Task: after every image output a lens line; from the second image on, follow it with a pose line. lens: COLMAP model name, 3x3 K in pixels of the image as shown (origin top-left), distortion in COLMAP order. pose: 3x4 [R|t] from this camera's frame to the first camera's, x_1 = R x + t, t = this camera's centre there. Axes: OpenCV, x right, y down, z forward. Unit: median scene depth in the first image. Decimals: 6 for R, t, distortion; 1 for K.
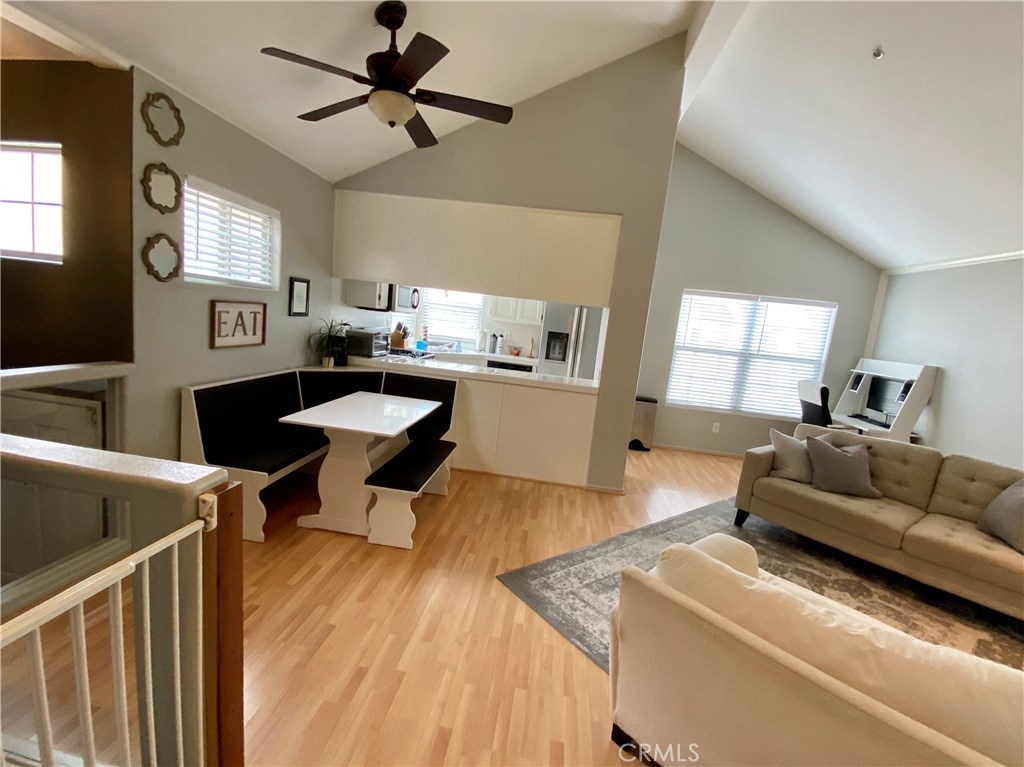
lens RADIAL K [[463.8, 0, 512.0], [0, 463.8, 383.5], [0, 0, 1]] dist [0.028304, -0.022807]
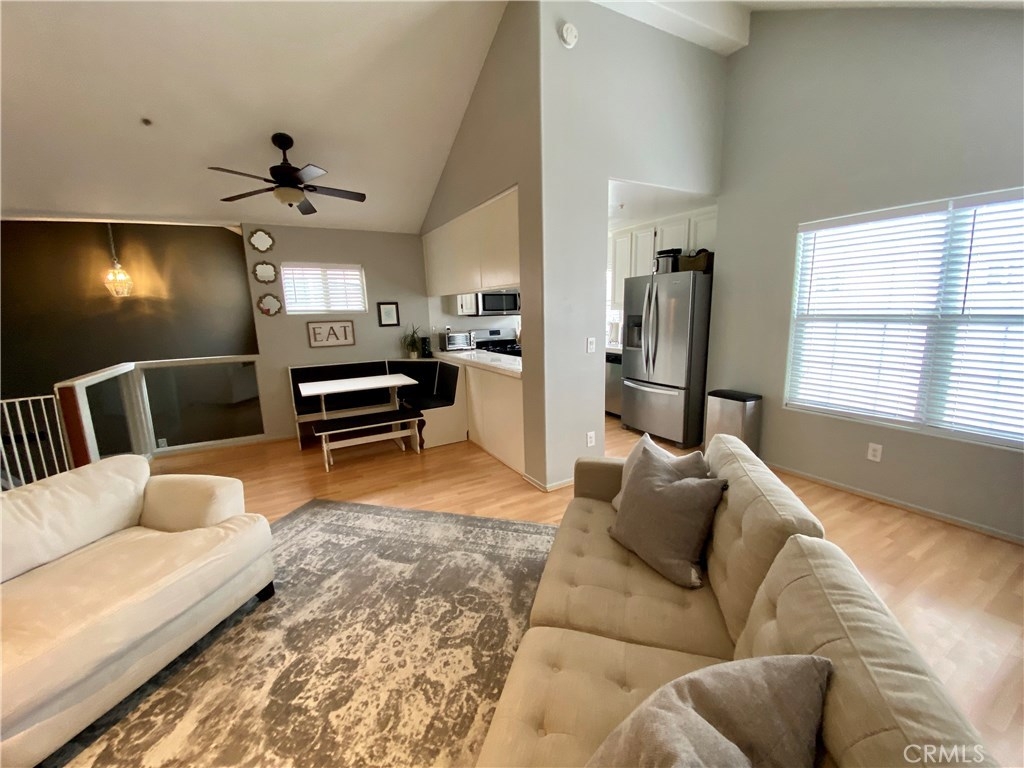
lens RADIAL K [[413.6, 0, 512.0], [0, 413.6, 384.0], [0, 0, 1]] dist [0.021081, -0.020992]
pose [[0.568711, 0.020504, -0.822282, 0.946055], [-0.027172, 0.999612, 0.006133, 0.032254], [0.822088, 0.018855, 0.569048, 0.547035]]
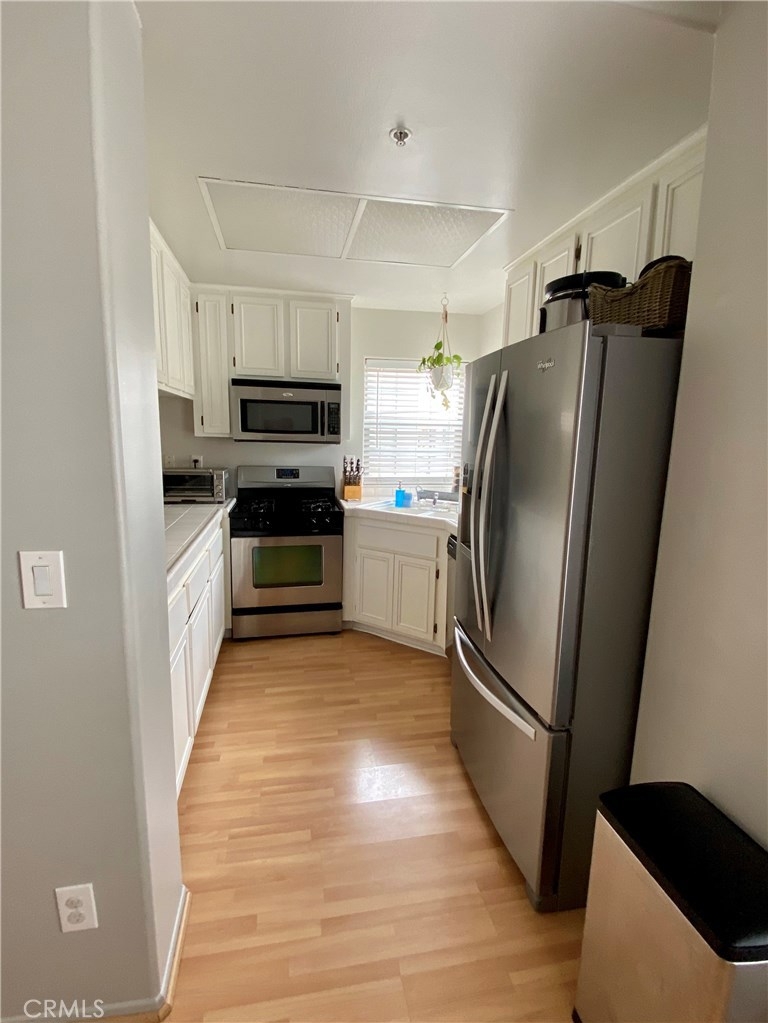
lens RADIAL K [[509.1, 0, 384.0], [0, 509.1, 511.5], [0, 0, 1]] dist [-0.000325, -0.000141]
pose [[0.301511, 0.053262, -0.951974, 0.640389], [-0.121545, 0.992440, 0.017031, -0.117403], [0.945684, 0.110573, 0.305705, 1.269609]]
